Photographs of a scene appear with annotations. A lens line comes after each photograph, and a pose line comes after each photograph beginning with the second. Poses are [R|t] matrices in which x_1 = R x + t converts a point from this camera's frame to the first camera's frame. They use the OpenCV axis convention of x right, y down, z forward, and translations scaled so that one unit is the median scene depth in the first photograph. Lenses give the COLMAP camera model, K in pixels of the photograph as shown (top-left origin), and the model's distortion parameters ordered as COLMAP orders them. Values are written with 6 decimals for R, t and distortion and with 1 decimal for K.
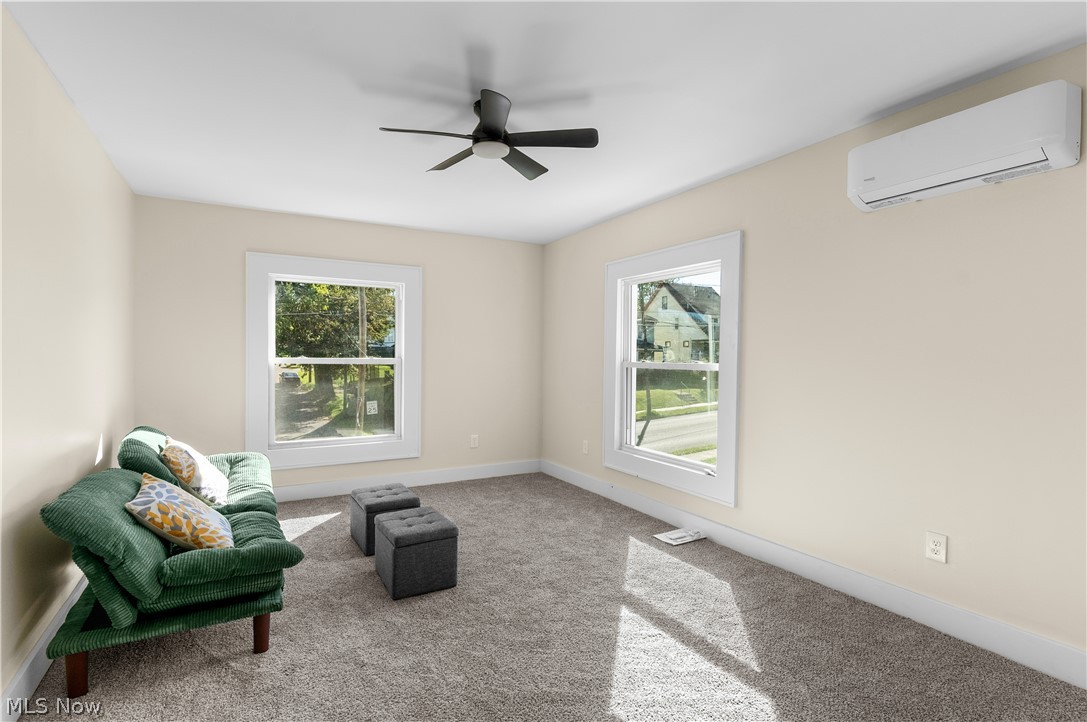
lens RADIAL K [[527.2, 0, 549.2], [0, 527.2, 360.8], [0, 0, 1]] dist [0.004074, -0.000208]
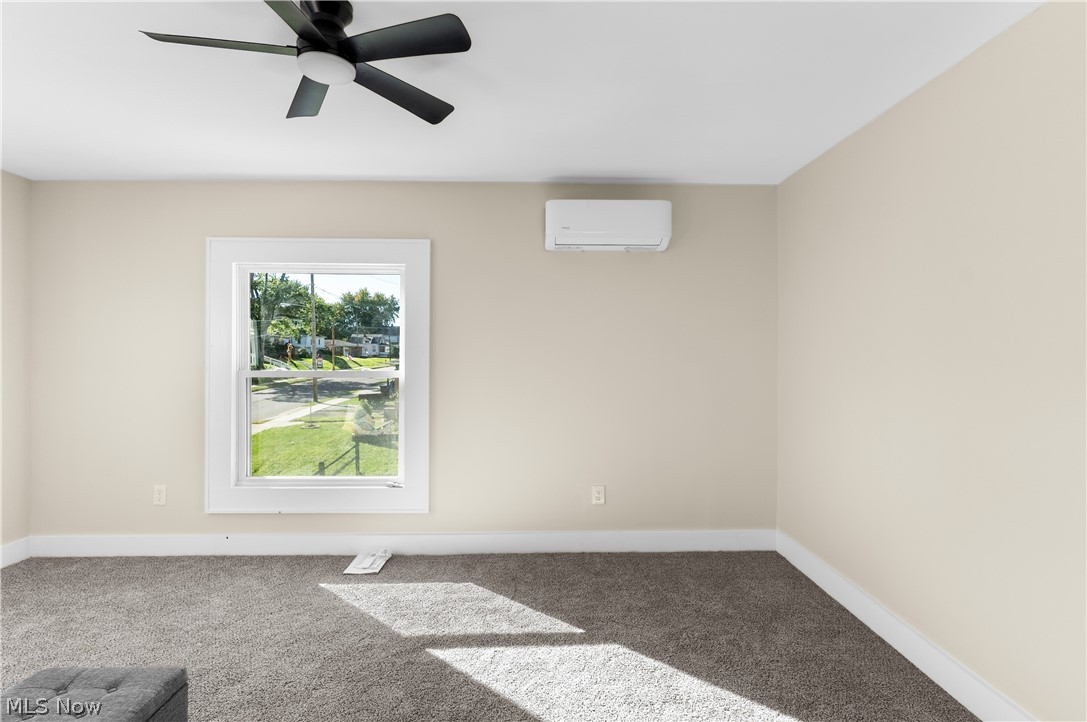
lens RADIAL K [[527.2, 0, 544.9], [0, 527.2, 353.2], [0, 0, 1]] dist [0.004074, -0.000208]
pose [[0.476553, 0.000641, 0.879146, -0.431024], [0.011023, 0.999917, -0.006704, -0.017915], [-0.879077, 0.012886, 0.476506, 0.319436]]
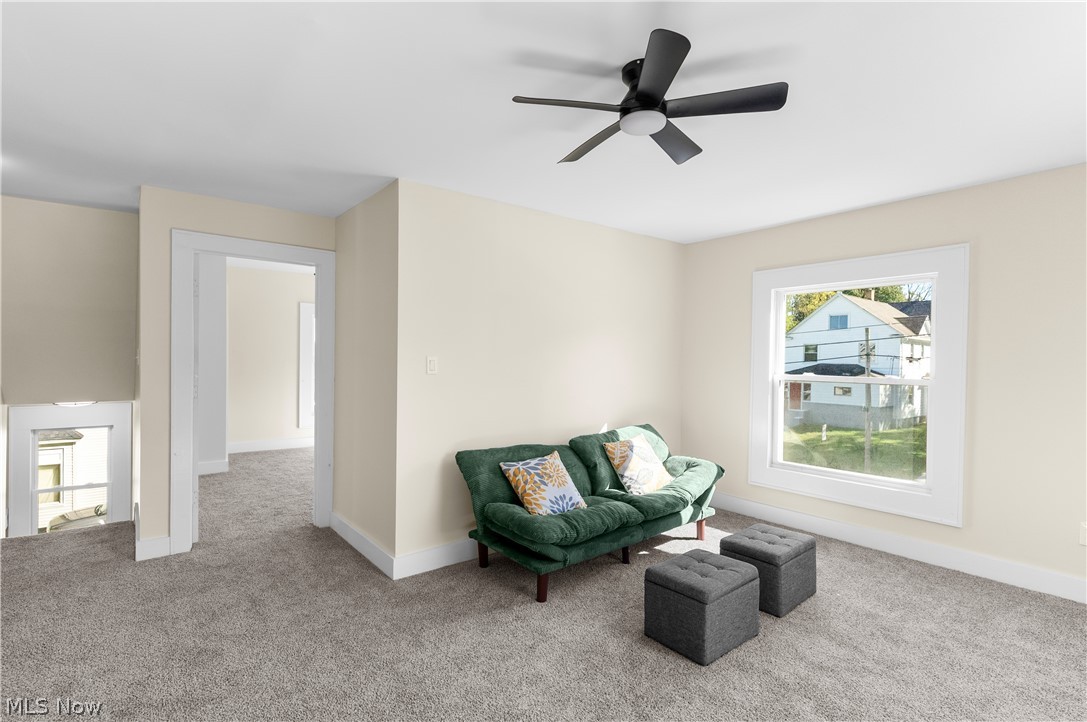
lens RADIAL K [[527.2, 0, 549.4], [0, 527.2, 365.0], [0, 0, 1]] dist [0.004074, -0.000208]
pose [[0.162698, 0.007676, -0.986646, 0.484295], [-0.025950, 0.999657, 0.003498, -0.021167], [0.986335, 0.025034, 0.162841, 0.534408]]
